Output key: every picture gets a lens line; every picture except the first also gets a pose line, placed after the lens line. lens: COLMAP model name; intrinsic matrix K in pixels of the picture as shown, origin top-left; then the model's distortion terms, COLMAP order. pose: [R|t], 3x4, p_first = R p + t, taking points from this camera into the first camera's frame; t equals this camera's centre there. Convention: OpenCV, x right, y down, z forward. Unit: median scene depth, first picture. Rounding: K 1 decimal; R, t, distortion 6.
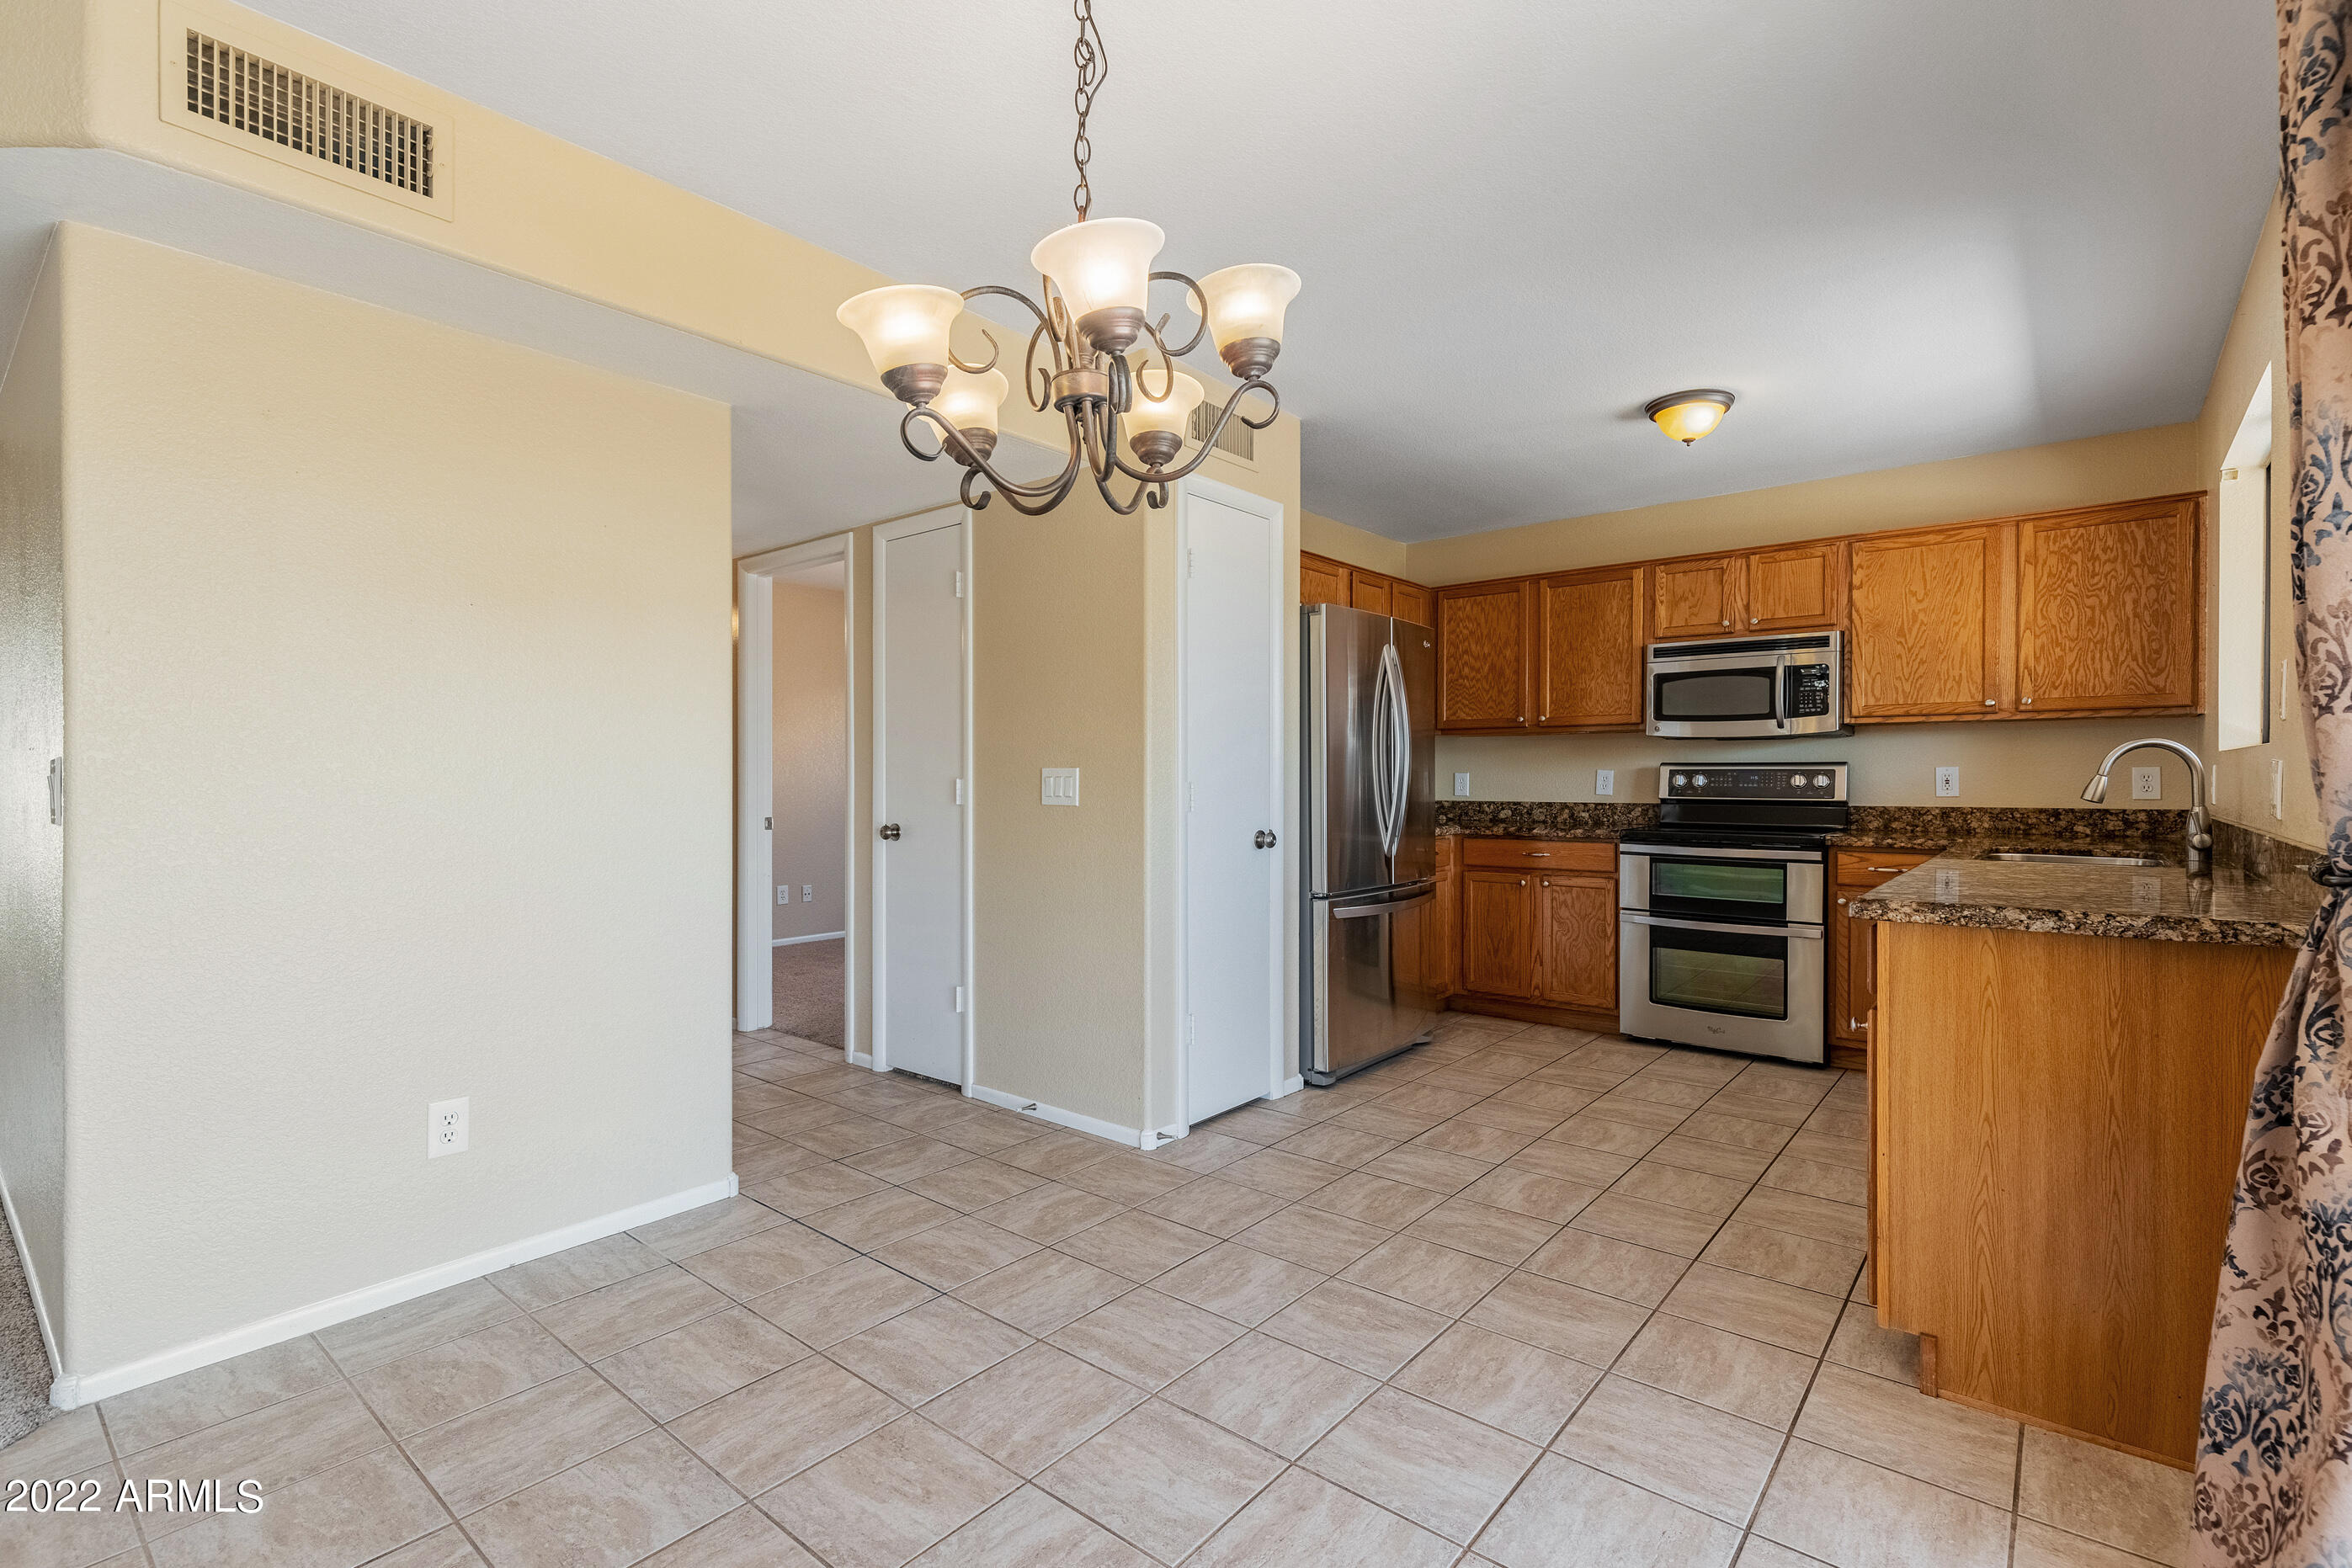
lens RADIAL K [[1070.6, 0, 1190.2], [0, 1070.6, 783.1], [0, 0, 1]] dist [0.017922, -0.005311]
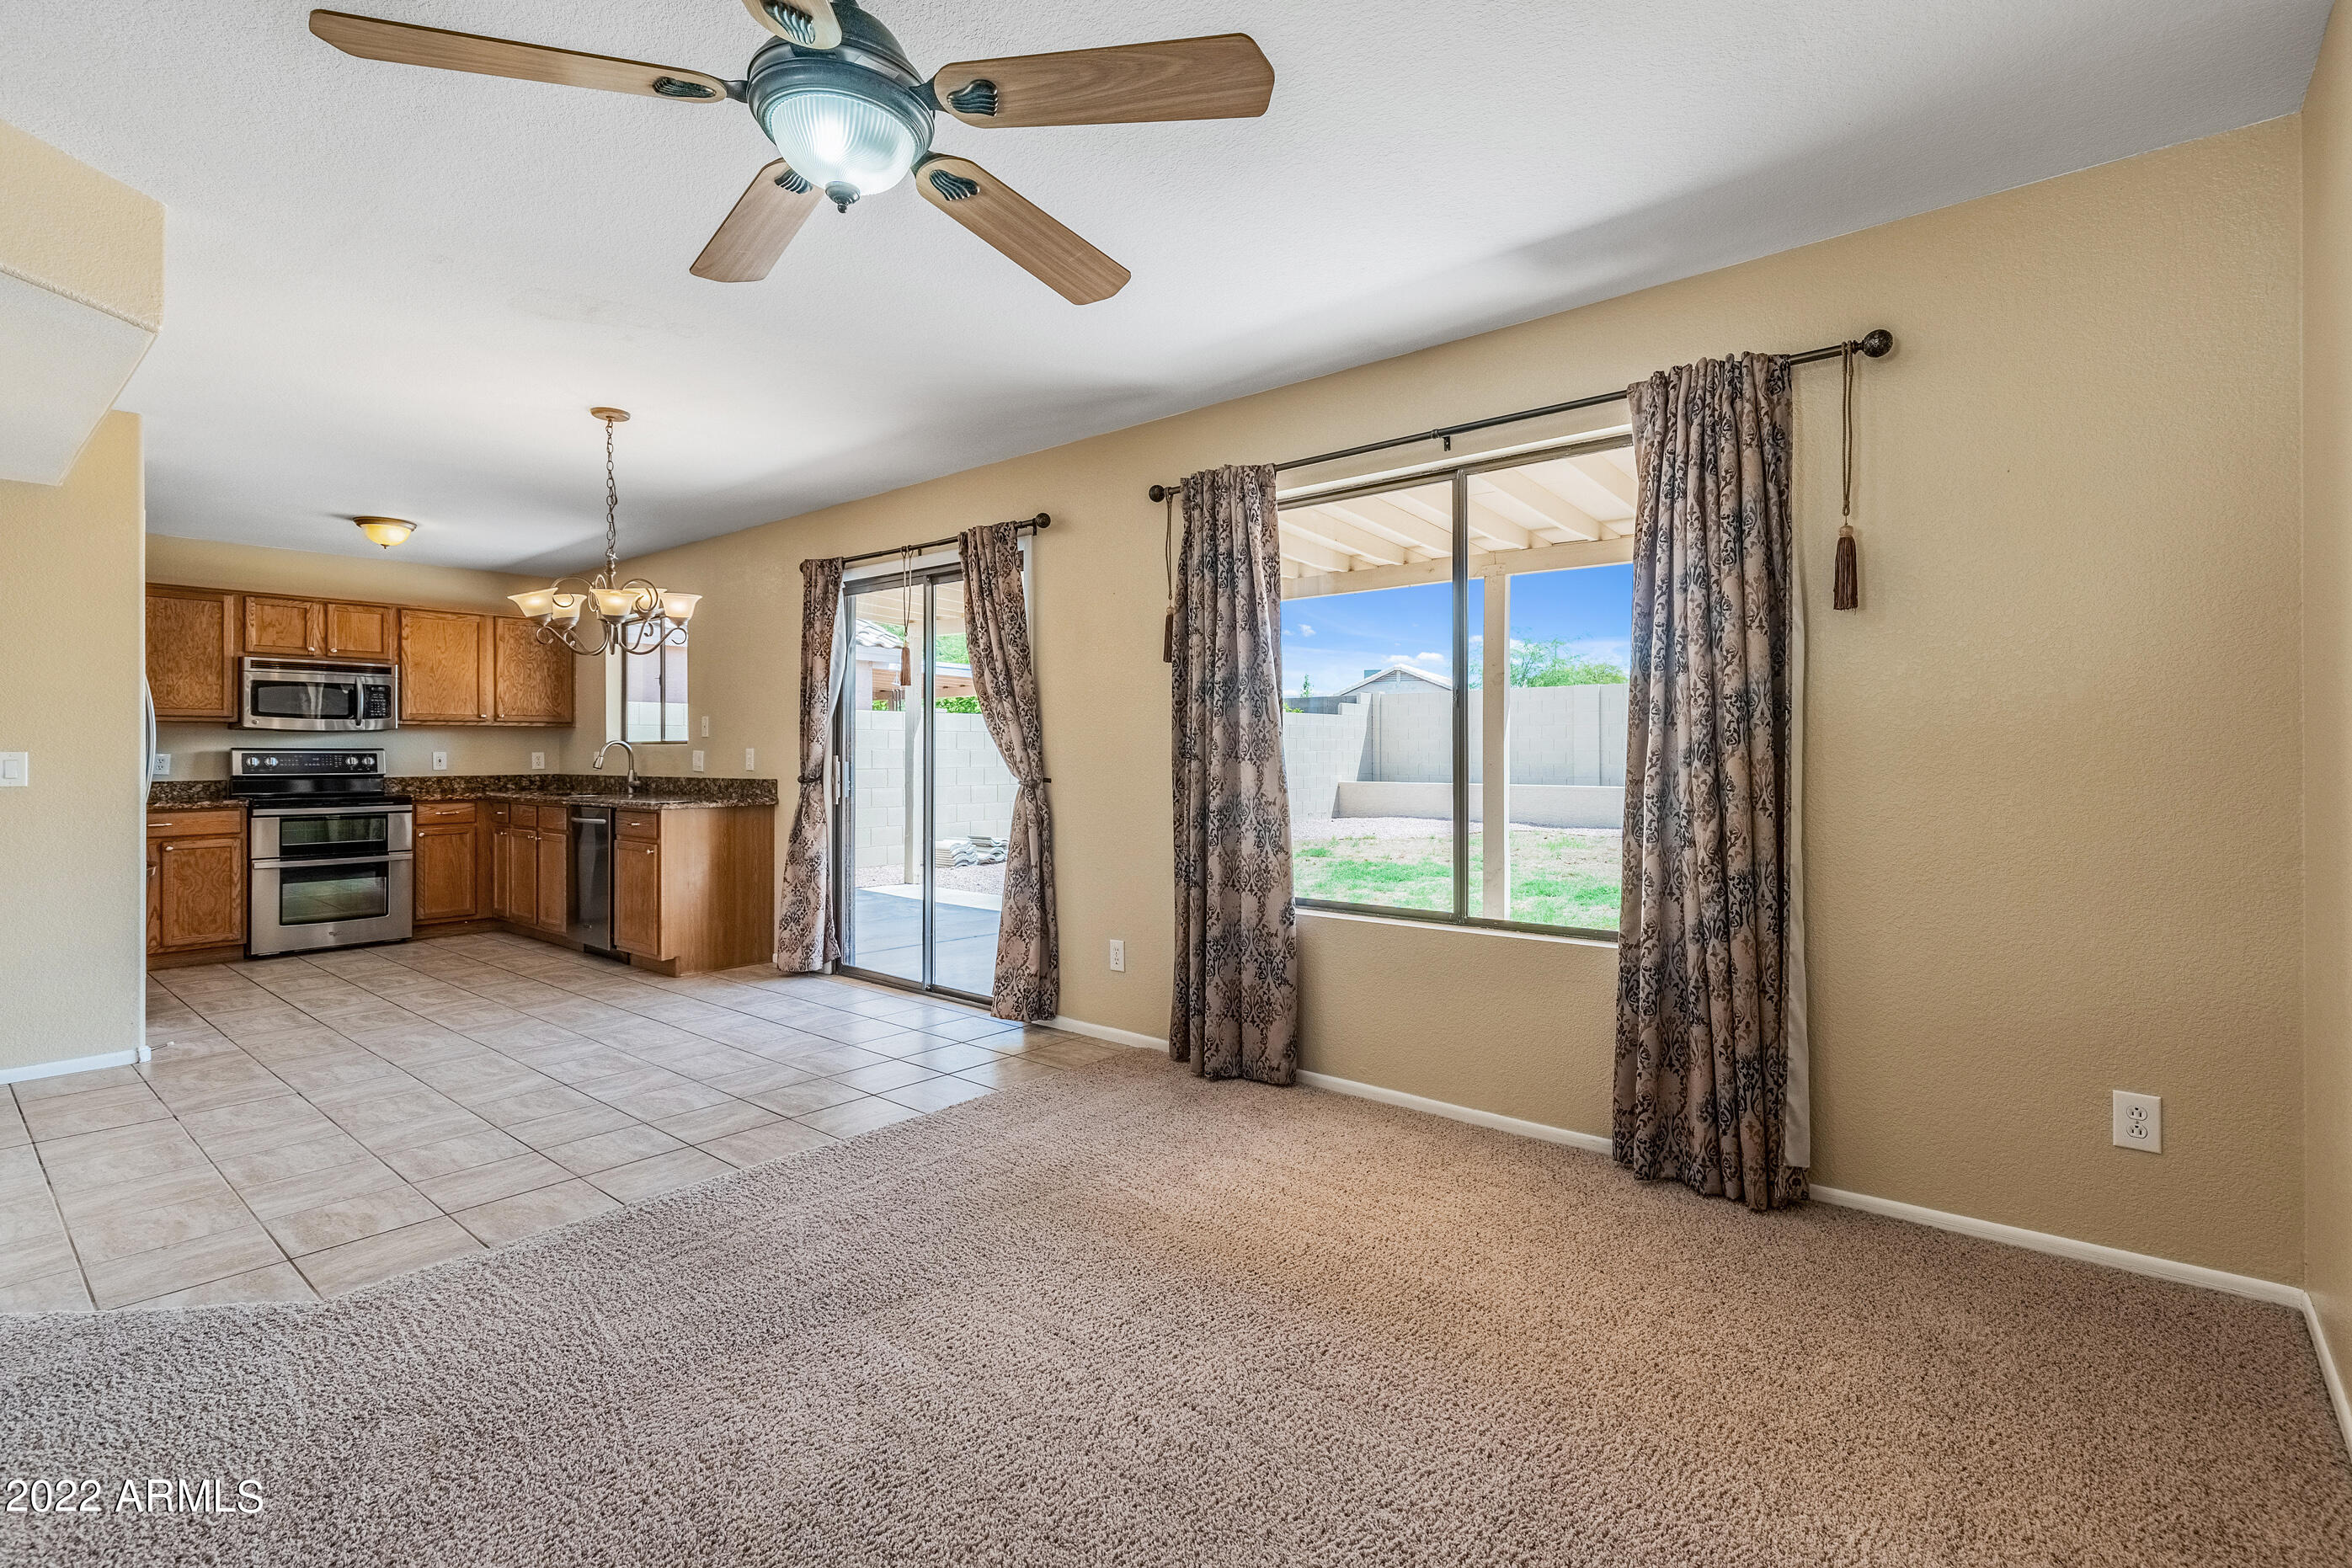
lens RADIAL K [[1101.5, 0, 1181.2], [0, 1101.5, 752.3], [0, 0, 1]] dist [0.015178, -0.000352]
pose [[0.017228, 0.001500, 0.999850, -1.058869], [0.009838, 0.999950, -0.001670, -0.000433], [-0.999803, 0.009865, 0.017212, -0.177125]]
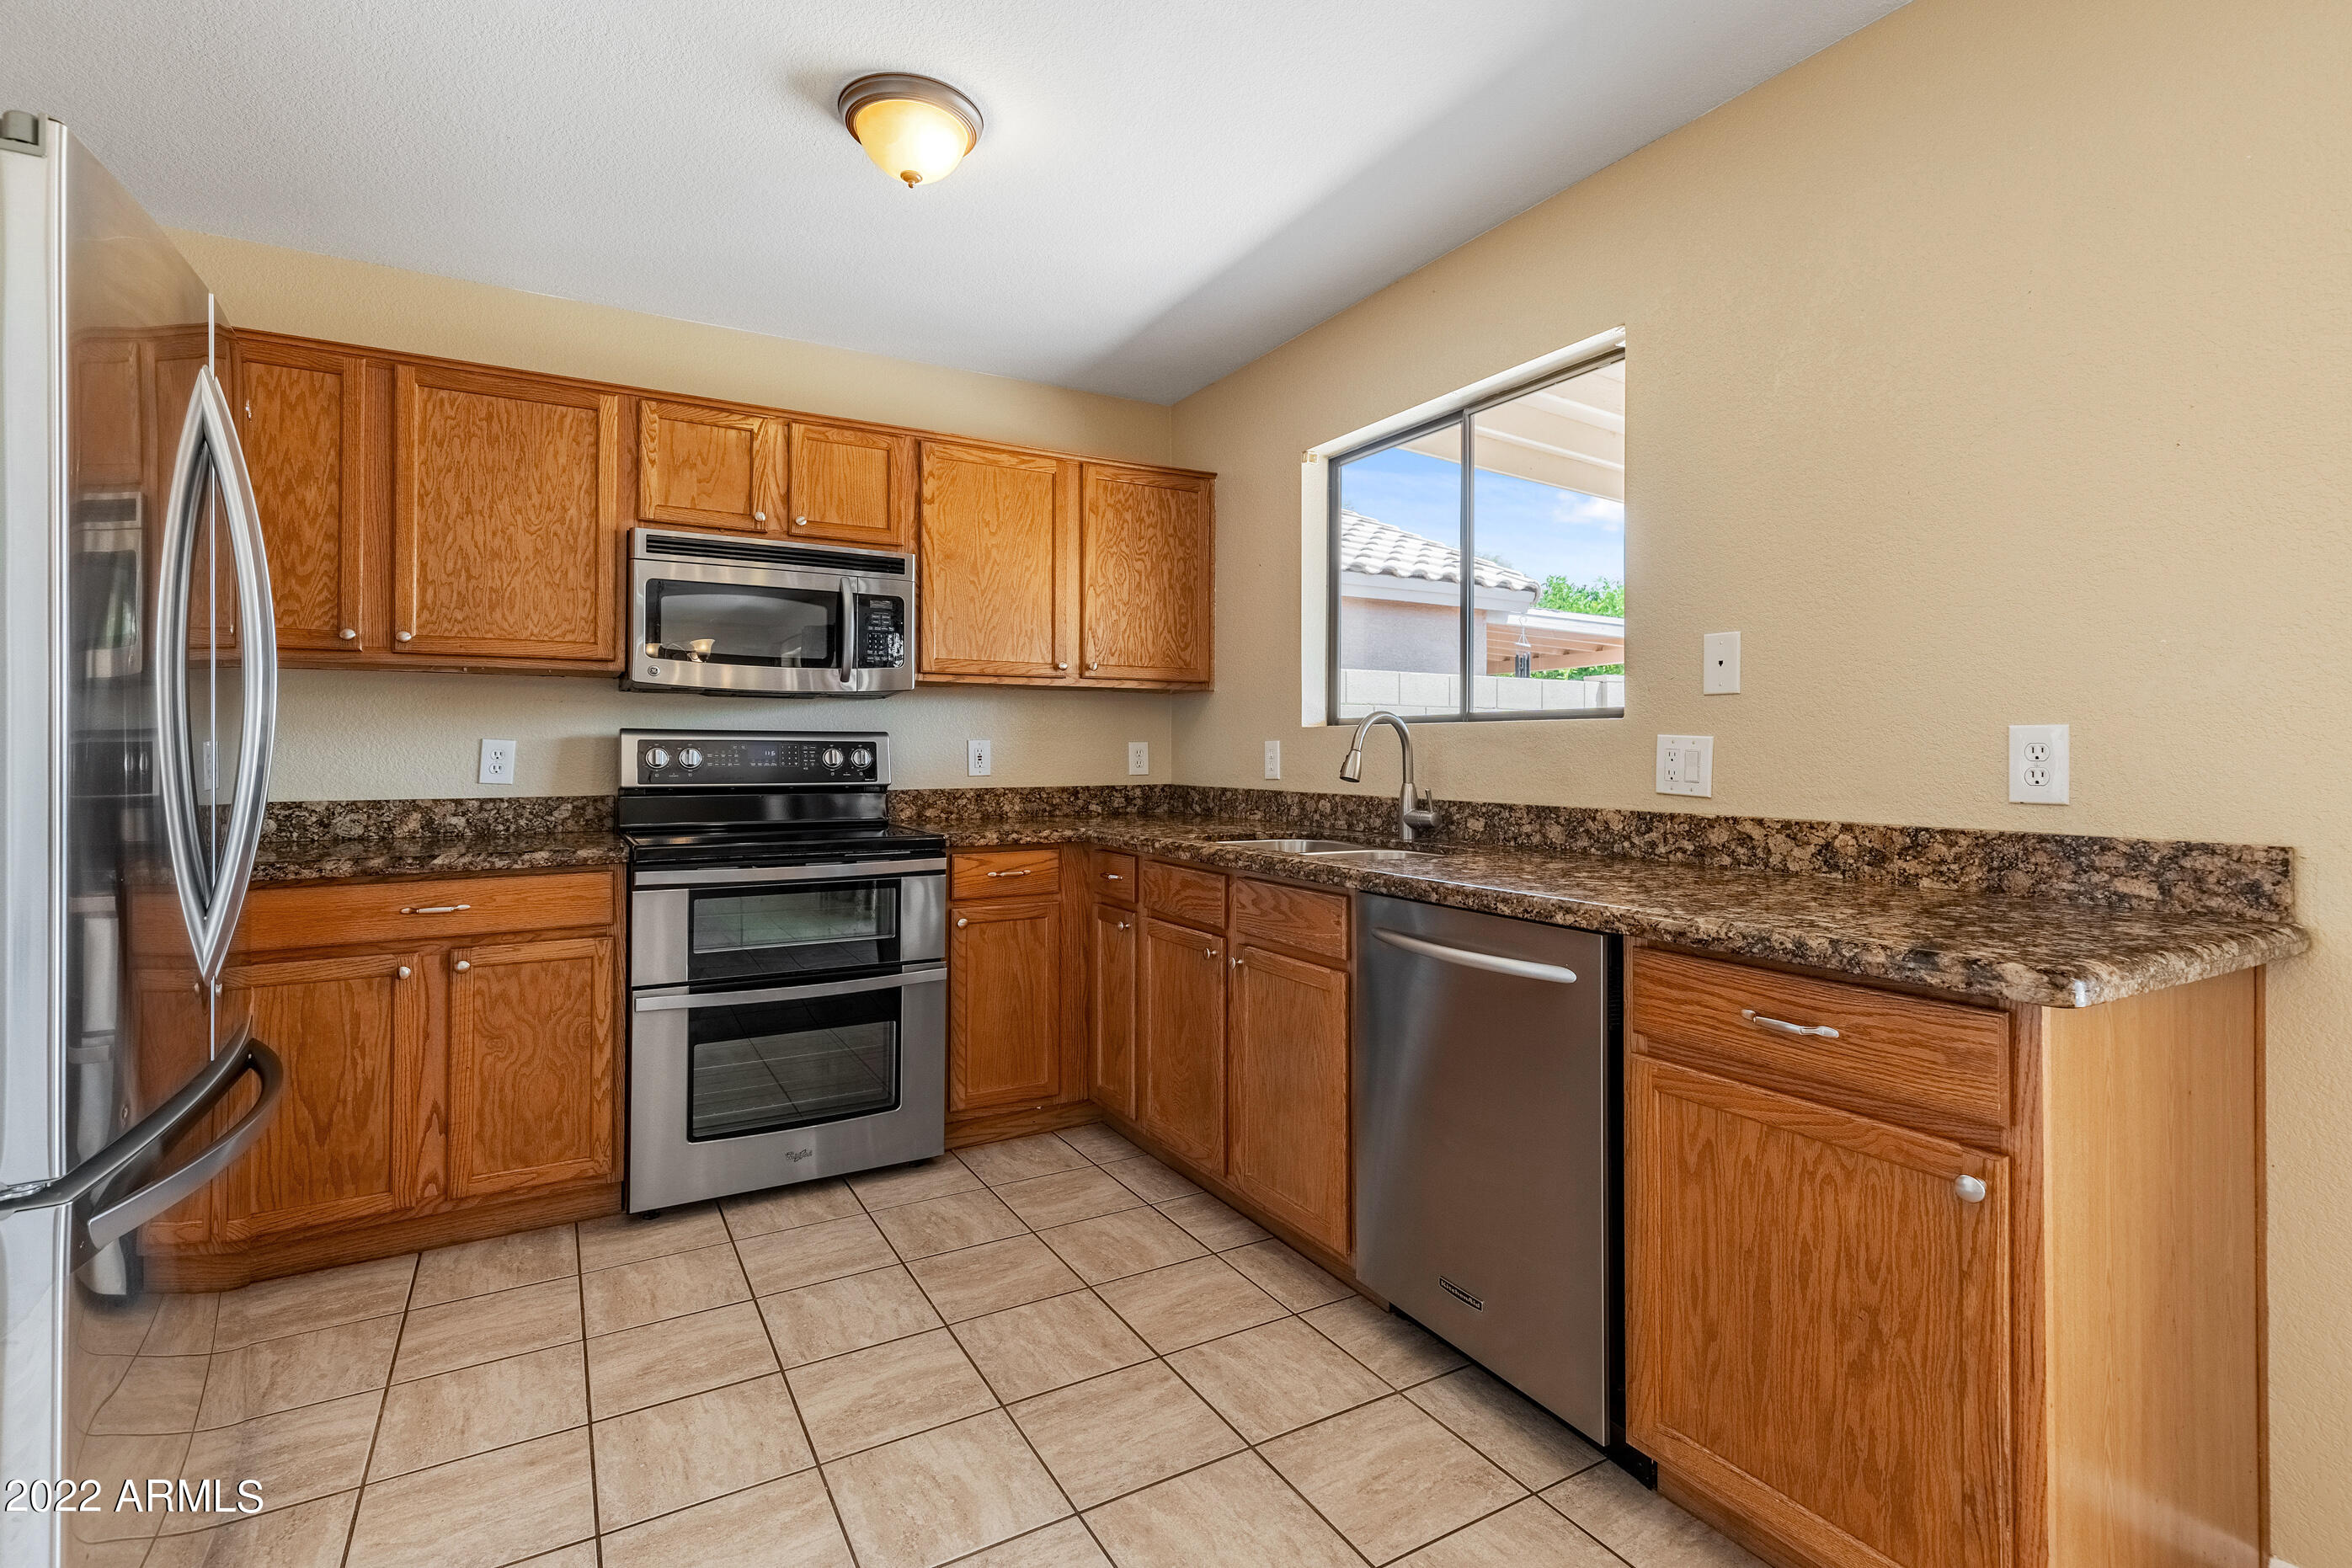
lens RADIAL K [[1126.0, 0, 1240.7], [0, 1126.0, 742.9], [0, 0, 1]] dist [0.004548, 0.000233]
pose [[0.315761, 0.006952, 0.948813, -0.064338], [0.004336, 0.999952, -0.008770, -0.004653], [-0.948829, 0.006883, 0.315716, 0.581206]]
